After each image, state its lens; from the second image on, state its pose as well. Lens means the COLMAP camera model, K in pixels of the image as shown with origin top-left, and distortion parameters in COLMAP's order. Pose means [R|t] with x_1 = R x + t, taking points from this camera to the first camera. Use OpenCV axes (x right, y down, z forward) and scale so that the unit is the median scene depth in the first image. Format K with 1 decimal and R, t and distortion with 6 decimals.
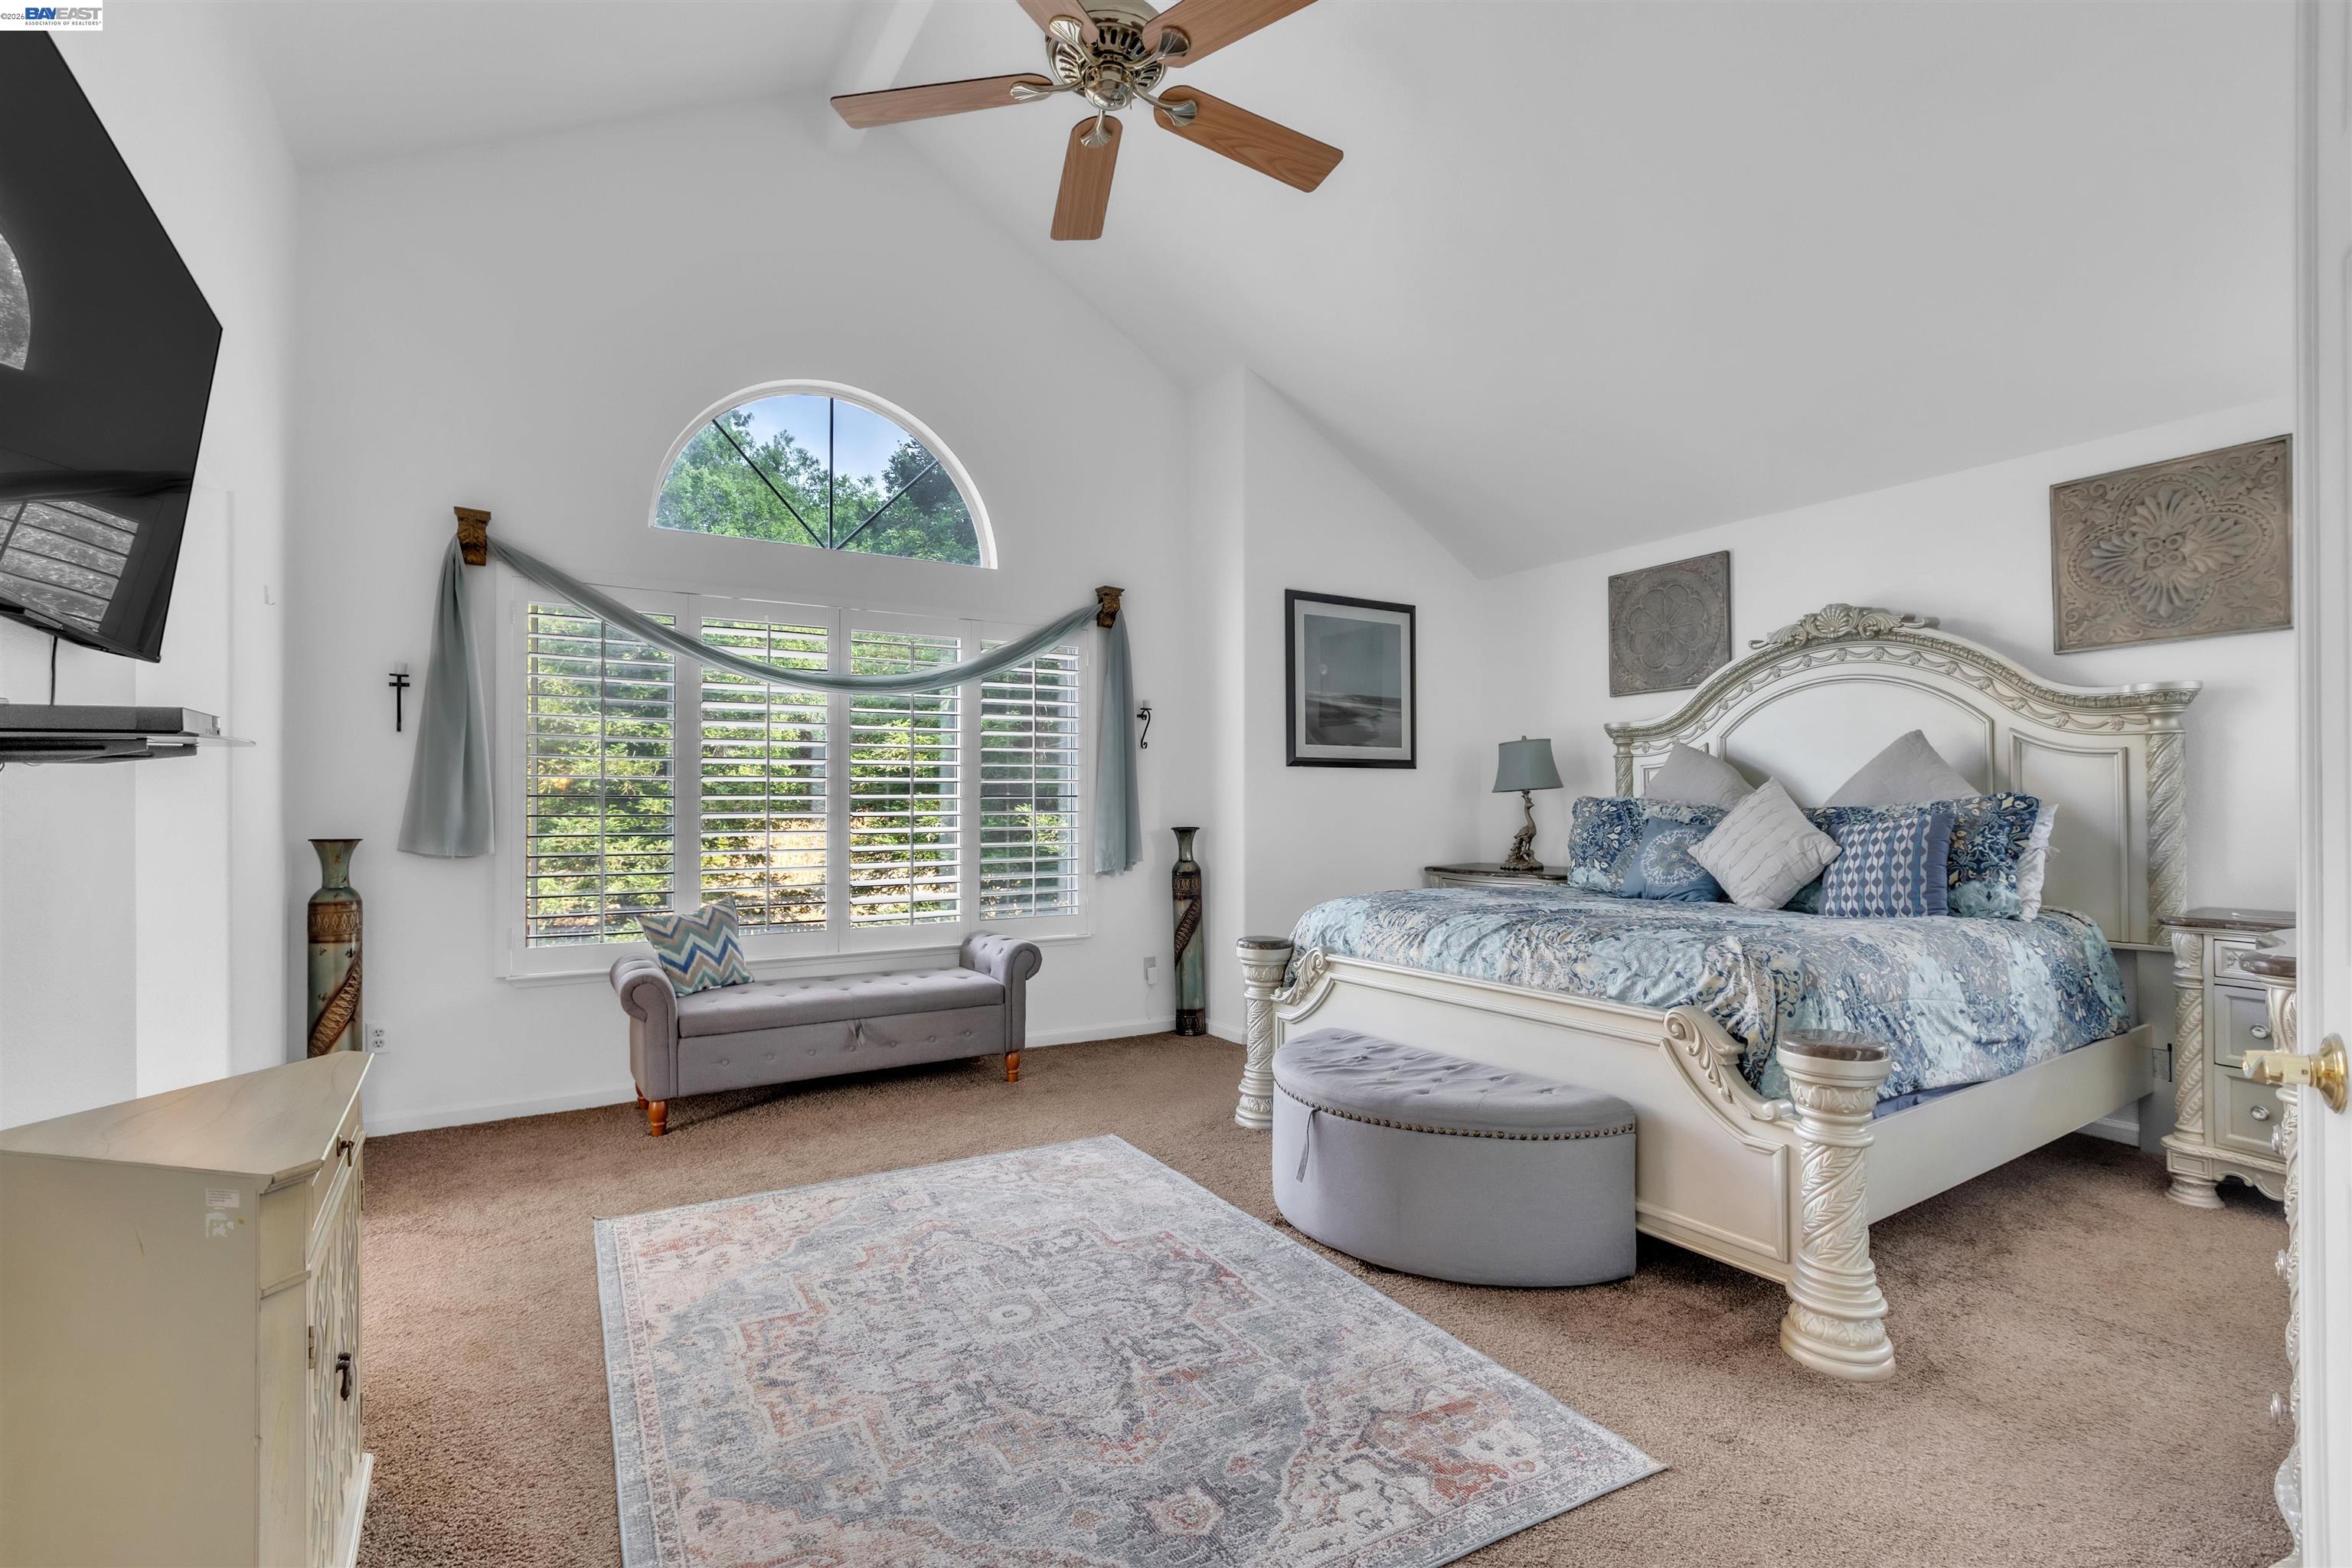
lens RADIAL K [[1147.3, 0, 1179.7], [0, 1147.3, 793.2], [0, 0, 1]] dist [0.004498, 0.000539]
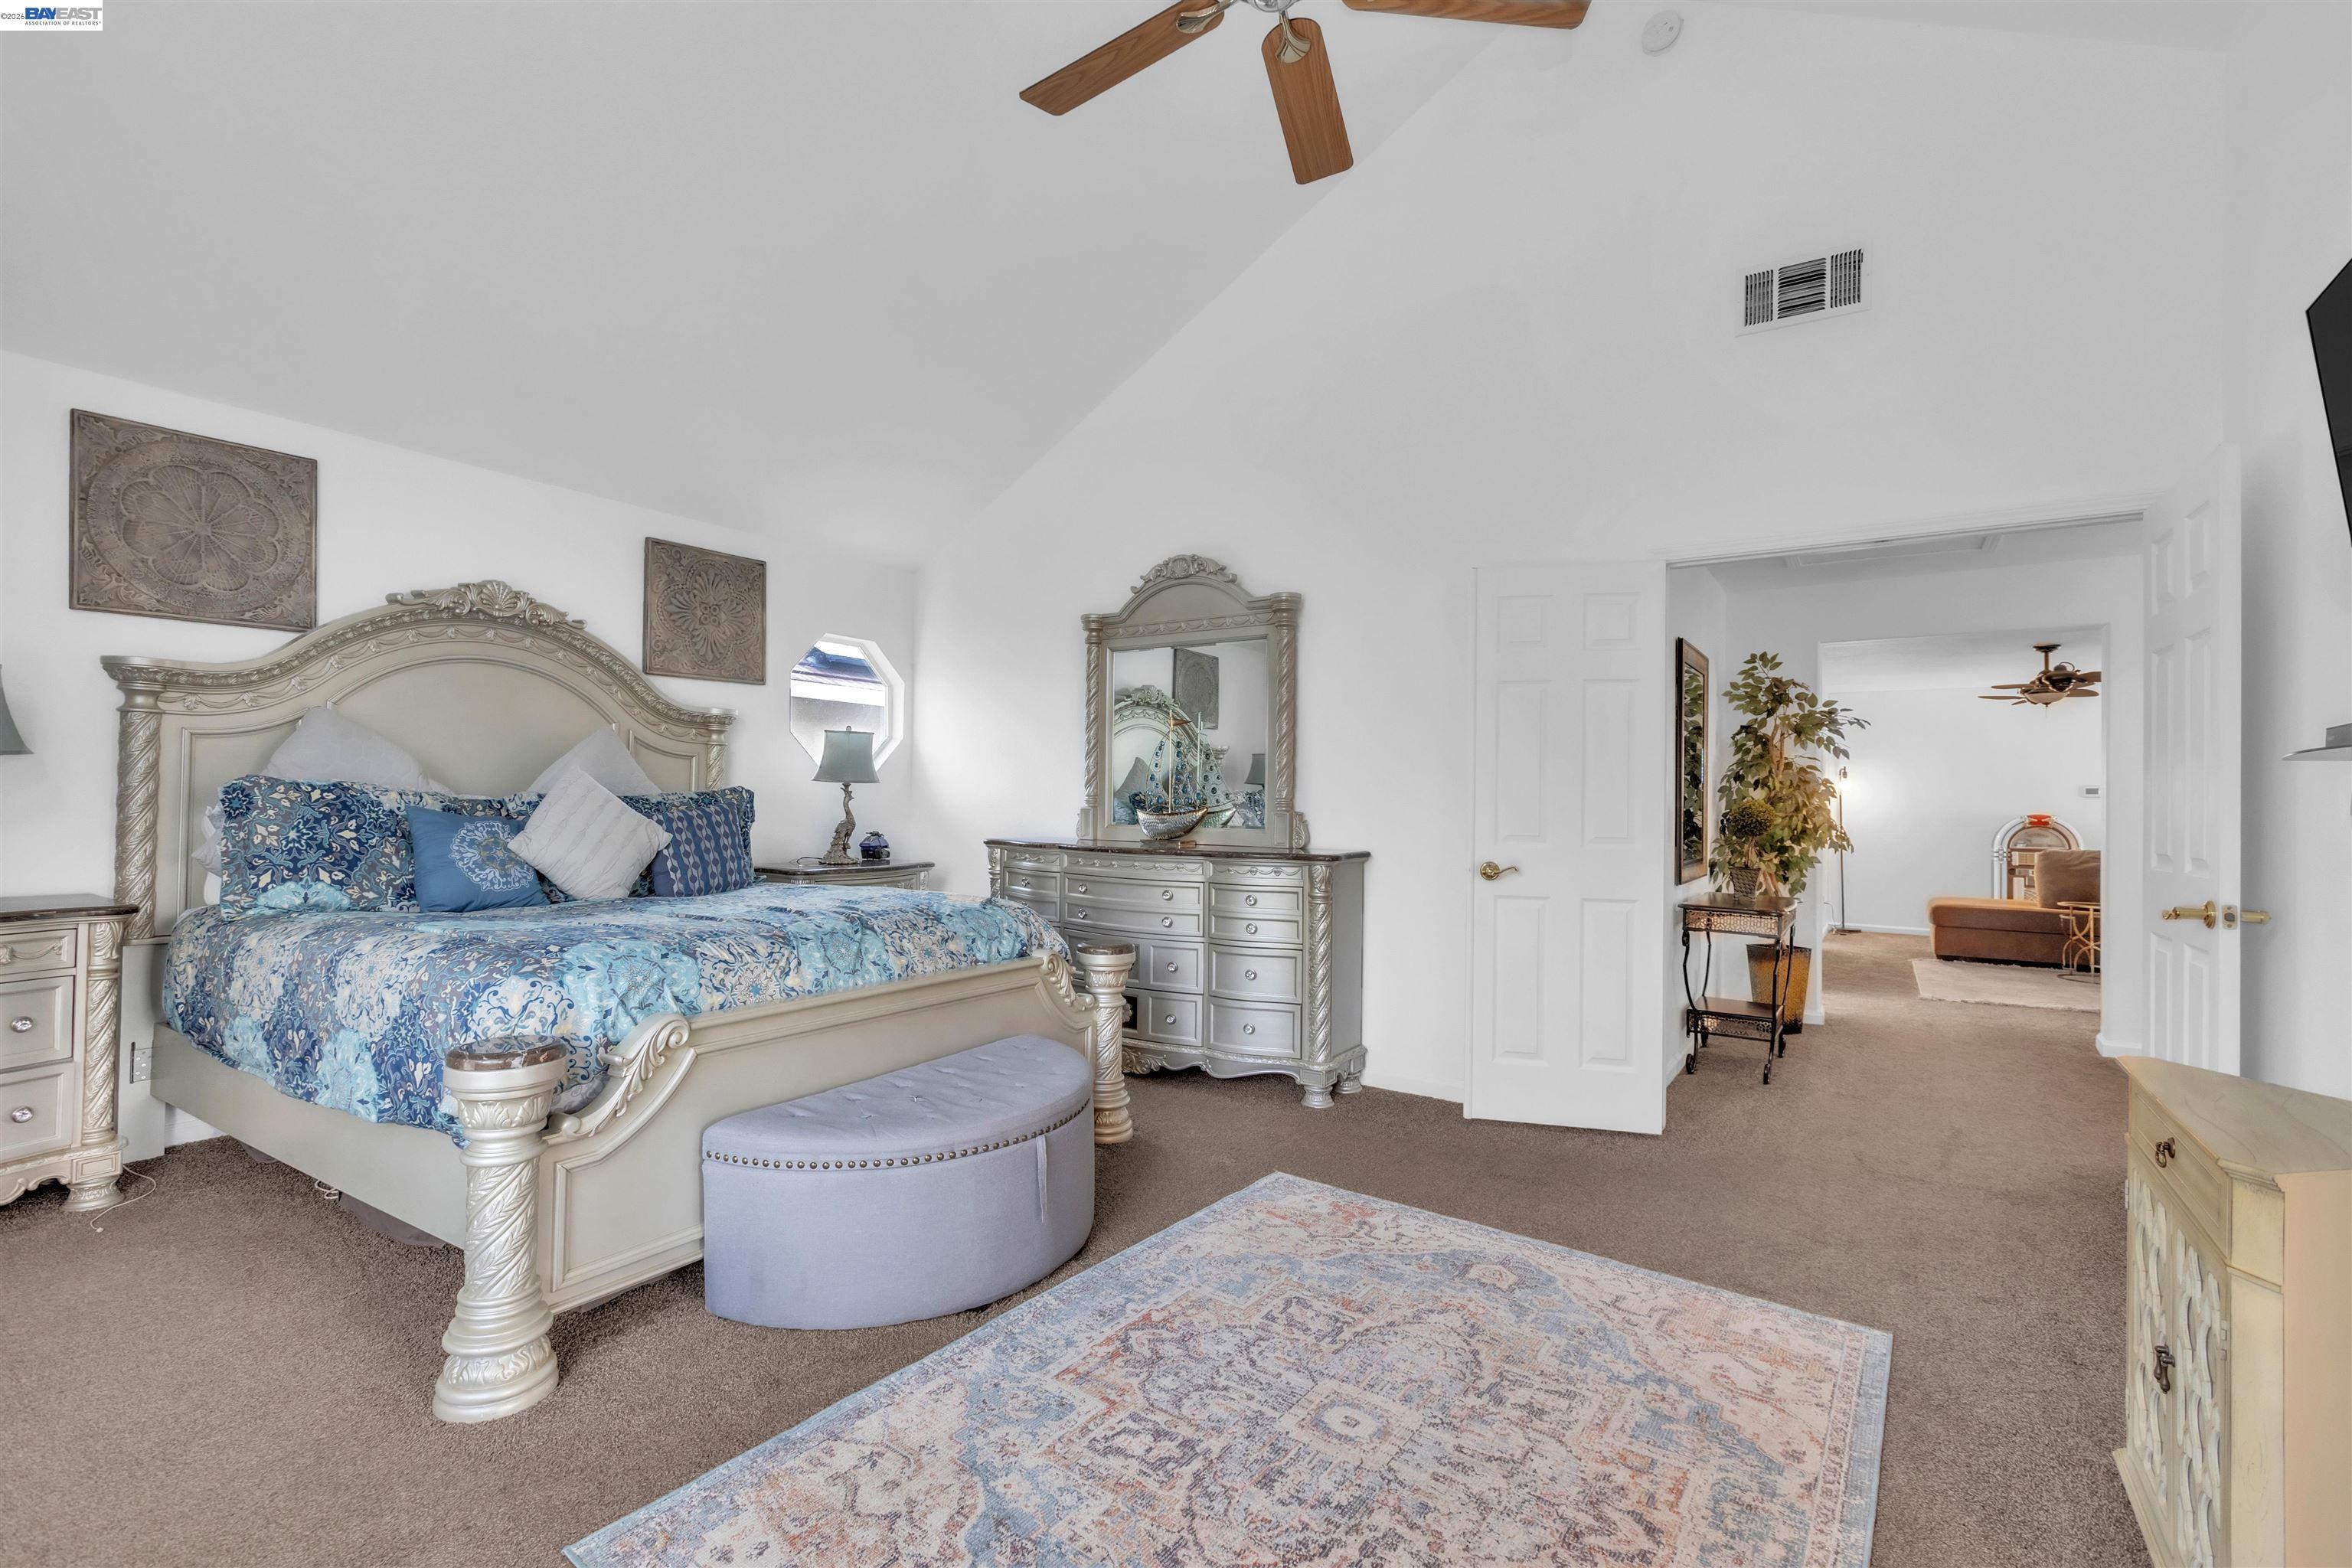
lens RADIAL K [[1067.5, 0, 1180.8], [0, 1067.5, 789.0], [0, 0, 1]] dist [0.000084, -0.000375]
pose [[-0.438497, 0.004315, 0.898722, -0.699354], [-0.023827, 0.999581, -0.016425, 0.012637], [-0.898417, -0.028616, -0.438211, 1.297283]]
